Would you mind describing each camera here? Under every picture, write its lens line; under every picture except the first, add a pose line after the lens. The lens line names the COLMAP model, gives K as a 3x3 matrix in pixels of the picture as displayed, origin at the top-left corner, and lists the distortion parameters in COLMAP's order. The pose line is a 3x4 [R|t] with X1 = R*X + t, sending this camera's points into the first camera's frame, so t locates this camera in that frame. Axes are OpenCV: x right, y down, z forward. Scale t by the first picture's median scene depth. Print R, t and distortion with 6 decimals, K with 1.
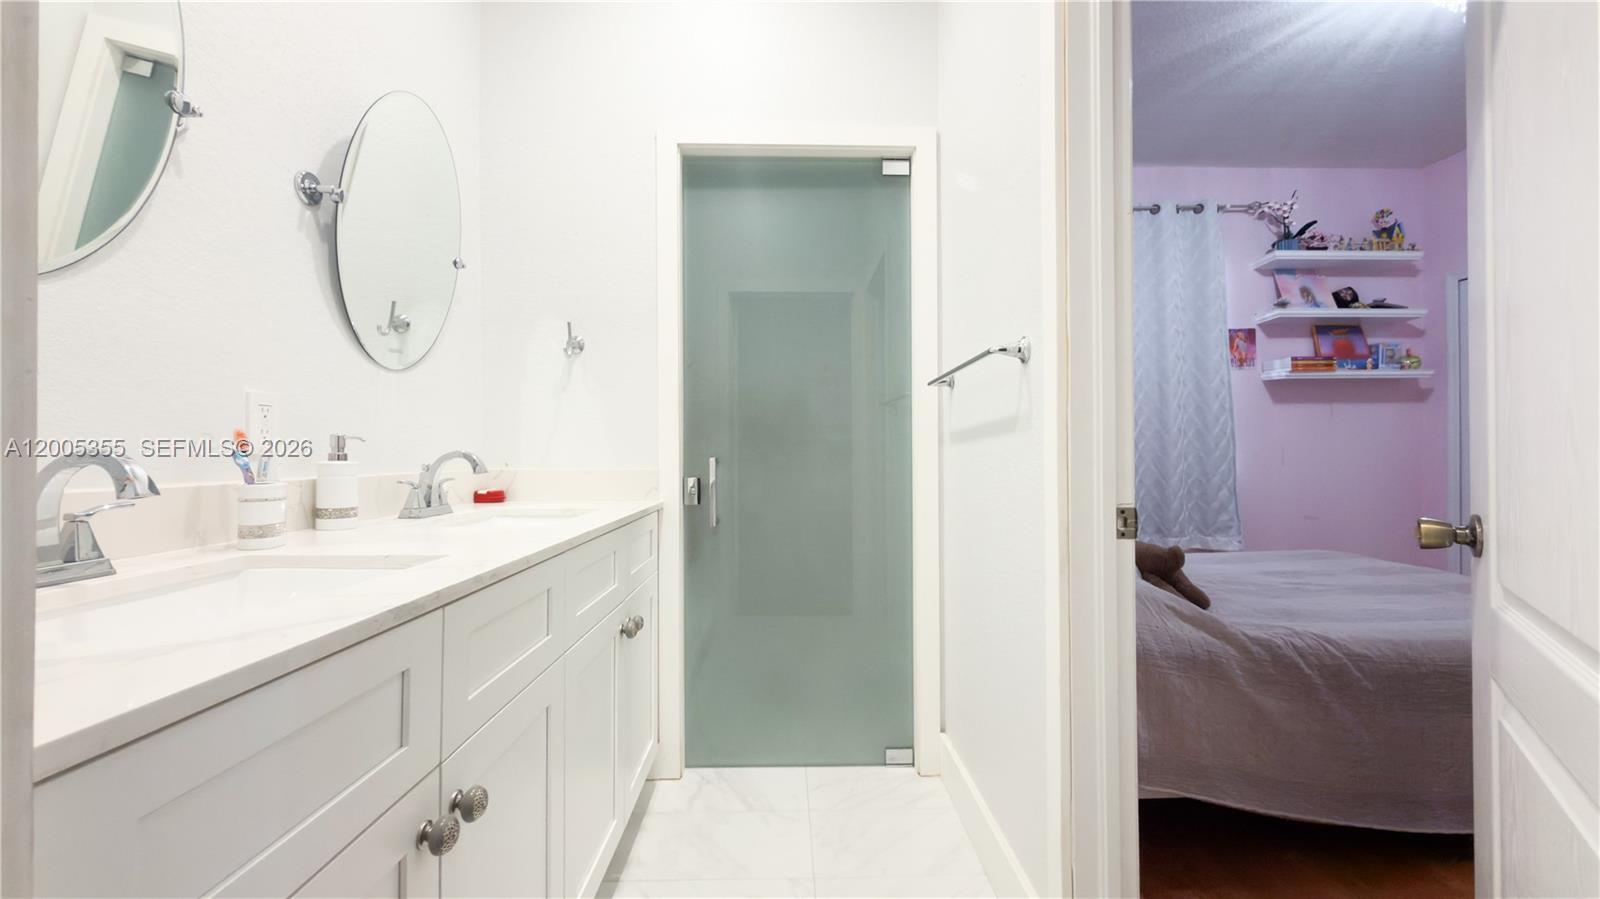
lens RADIAL K [[642.2, 0, 800.0], [0, 642.2, 449.5], [0, 0, 1]] dist [-0.000141, -0.000051]
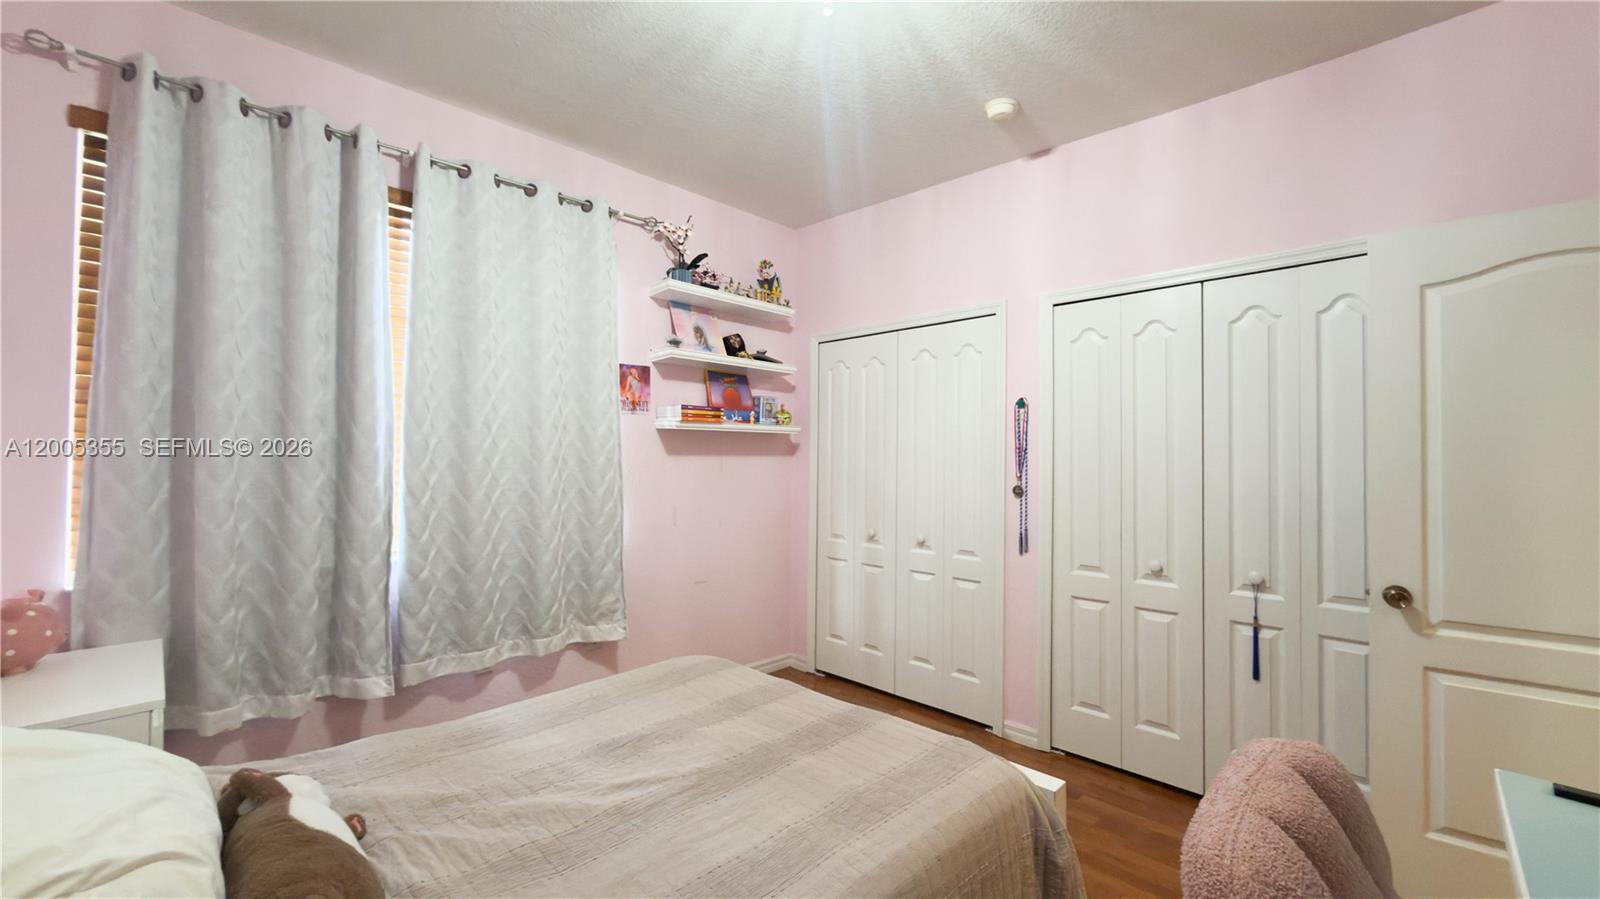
lens RADIAL K [[642.2, 0, 800.0], [0, 642.2, 449.5], [0, 0, 1]] dist [-0.000141, -0.000051]
pose [[0.720839, 0.020903, 0.692787, 0.273283], [-0.014695, 0.999781, -0.014875, -0.071090], [-0.692947, 0.000542, 0.720989, 0.257829]]
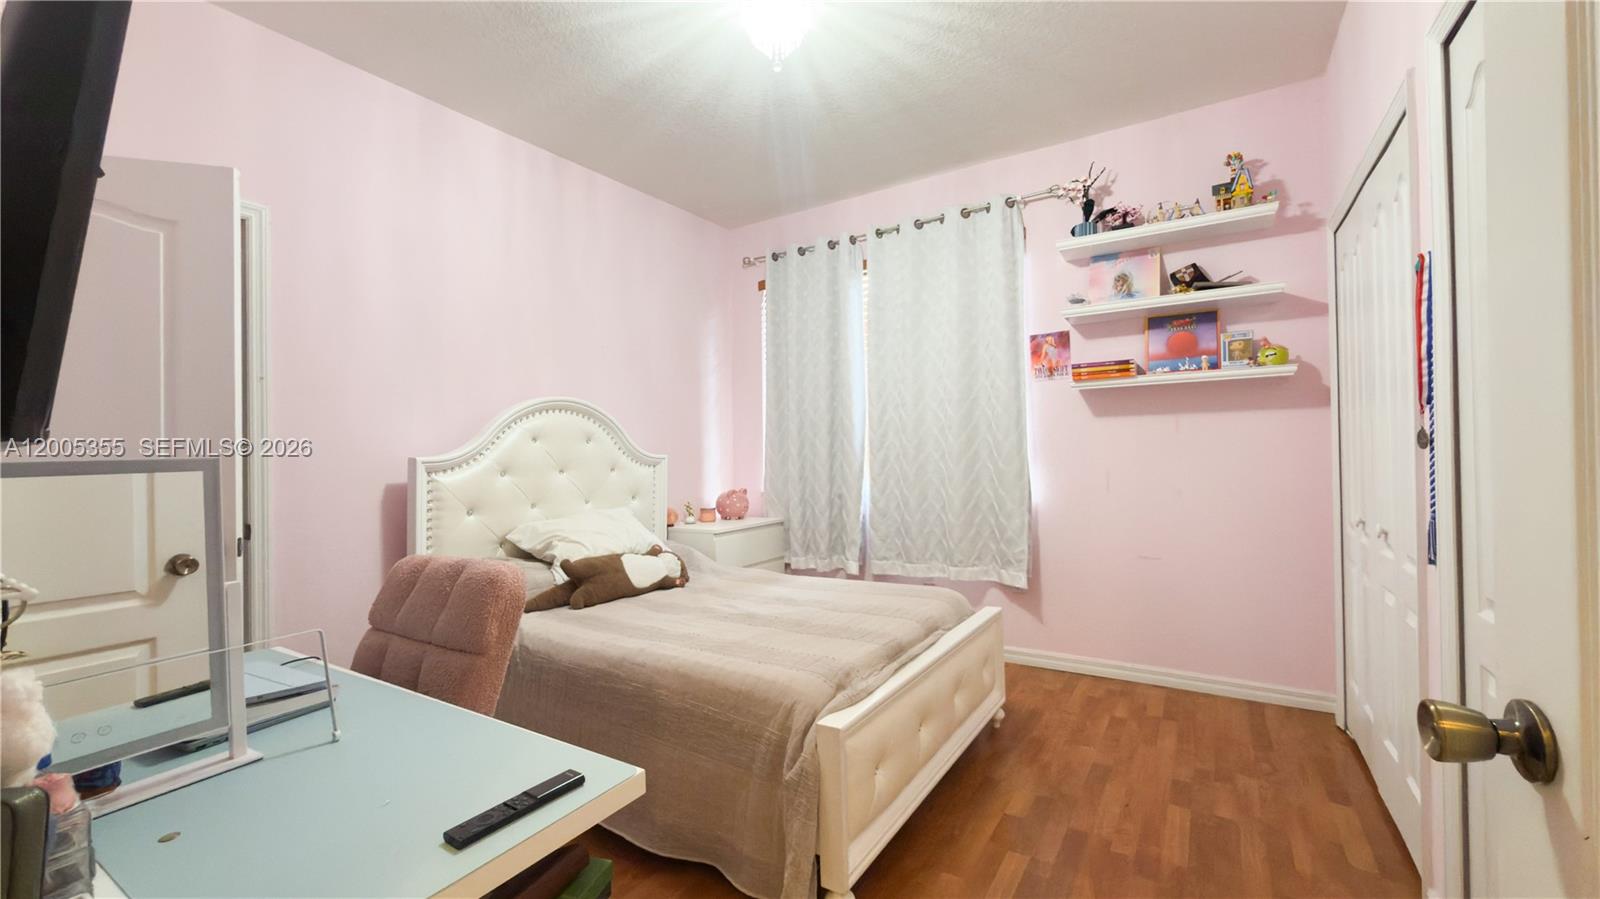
lens RADIAL K [[642.2, 0, 800.0], [0, 642.2, 449.5], [0, 0, 1]] dist [-0.000141, -0.000051]
pose [[0.830558, -0.011940, -0.556804, 0.903702], [0.014005, 0.999902, -0.000550, -0.035789], [0.556756, -0.007341, 0.830644, 0.094543]]
